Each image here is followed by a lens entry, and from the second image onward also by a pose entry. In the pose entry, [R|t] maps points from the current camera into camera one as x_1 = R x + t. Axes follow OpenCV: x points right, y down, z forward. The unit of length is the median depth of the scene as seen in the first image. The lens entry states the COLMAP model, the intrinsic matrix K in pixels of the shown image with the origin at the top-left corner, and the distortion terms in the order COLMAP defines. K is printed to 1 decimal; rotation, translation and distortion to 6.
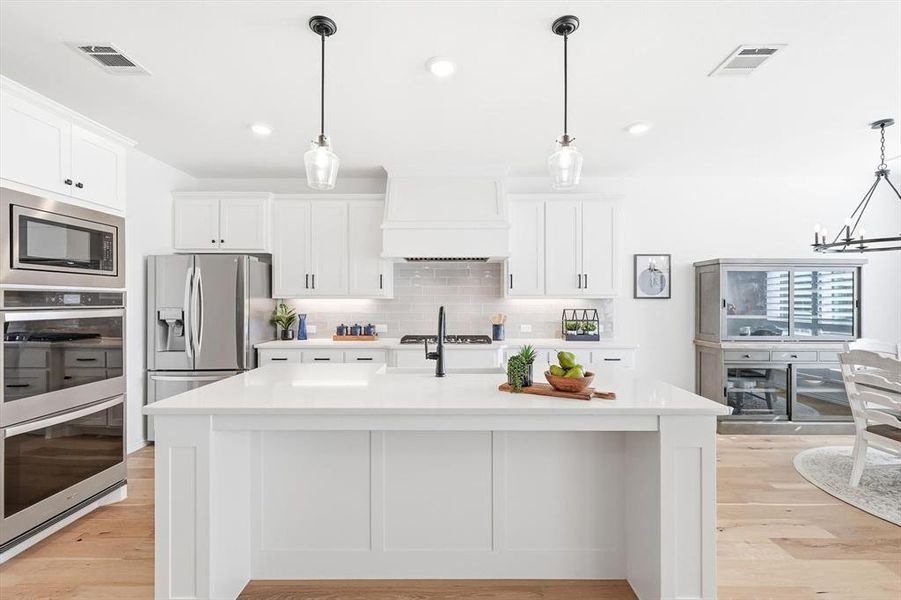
lens RADIAL K [[395.1, 0, 452.0], [0, 395.1, 301.2], [0, 0, 1]] dist [0.001324, 0.000981]
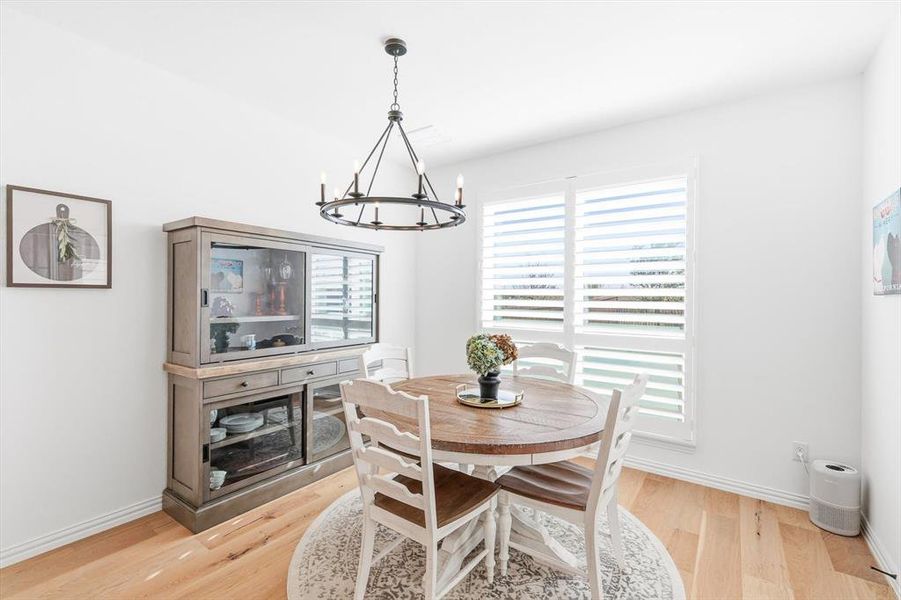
lens RADIAL K [[395.1, 0, 452.3], [0, 395.1, 299.9], [0, 0, 1]] dist [0.001324, 0.000981]
pose [[0.572097, -0.003782, 0.820177, 0.427938], [-0.006461, 0.999938, 0.009118, 0.001147], [-0.820160, -0.010515, 0.572037, 0.386045]]
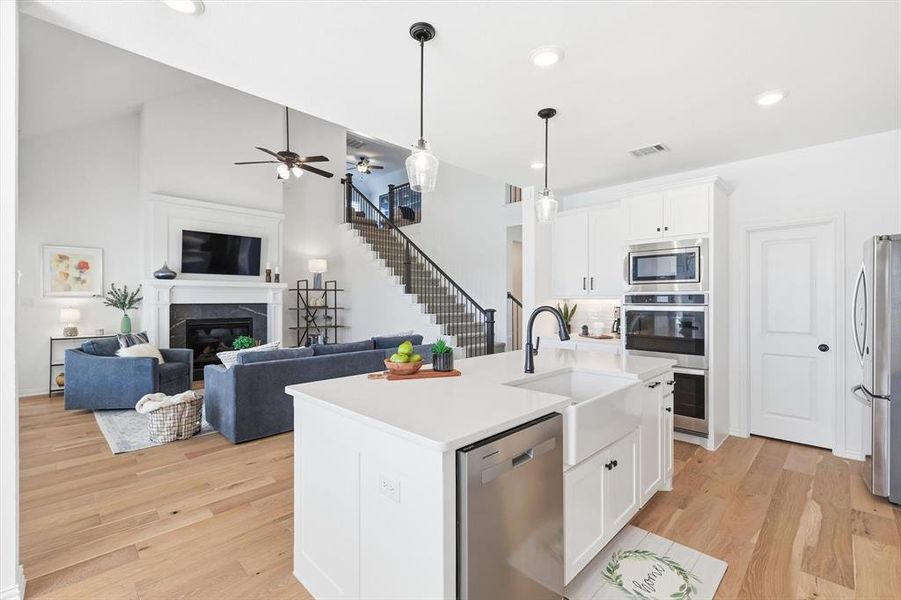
lens RADIAL K [[395.1, 0, 454.8], [0, 395.1, 299.1], [0, 0, 1]] dist [0.001324, 0.000981]
pose [[-0.698200, -0.000684, -0.715902, 0.481326], [0.000498, 0.999999, -0.001441, -0.001896], [0.715903, -0.001362, -0.698199, 0.889879]]
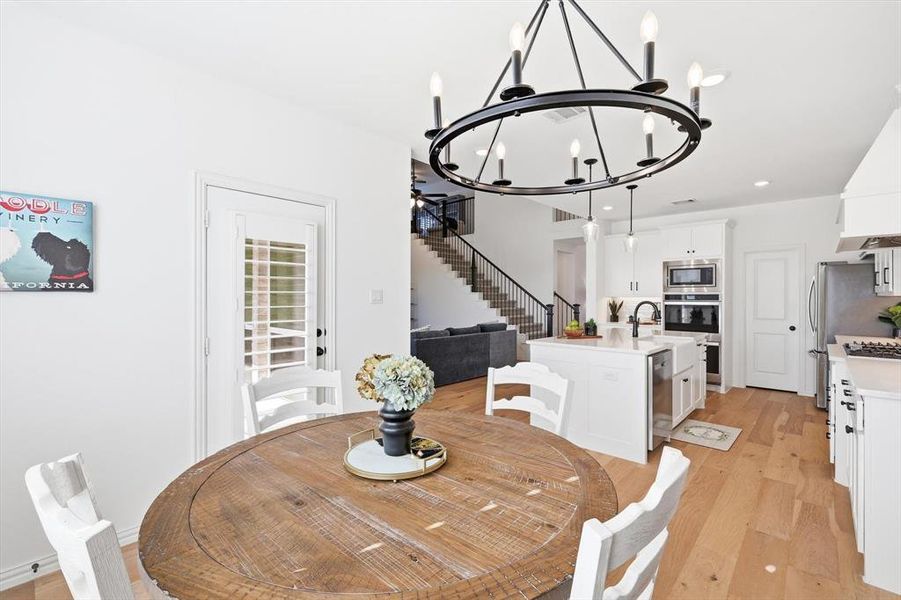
lens RADIAL K [[395.1, 0, 453.3], [0, 395.1, 296.7], [0, 0, 1]] dist [0.001324, 0.000981]
pose [[-0.677567, -0.001687, -0.735459, 1.127037], [-0.002368, 0.999997, -0.000112, -0.003223], [0.735457, 0.001666, -0.677569, 0.928471]]
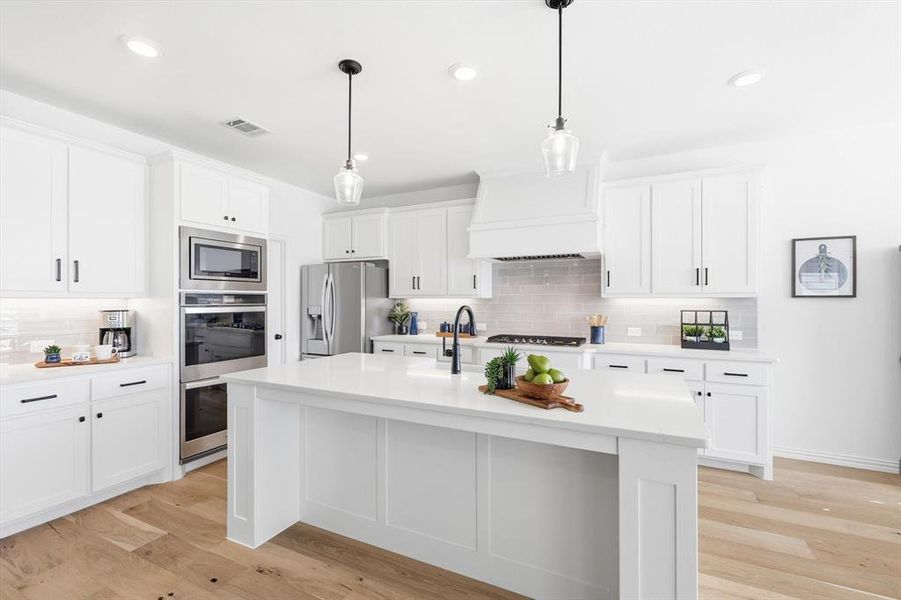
lens RADIAL K [[395.1, 0, 451.9], [0, 395.1, 301.0], [0, 0, 1]] dist [0.001324, 0.000981]
pose [[0.899163, 0.001403, -0.437611, 0.231099], [-0.001210, 0.999999, 0.000721, 0.000204], [0.437612, -0.000119, 0.899164, 0.037028]]
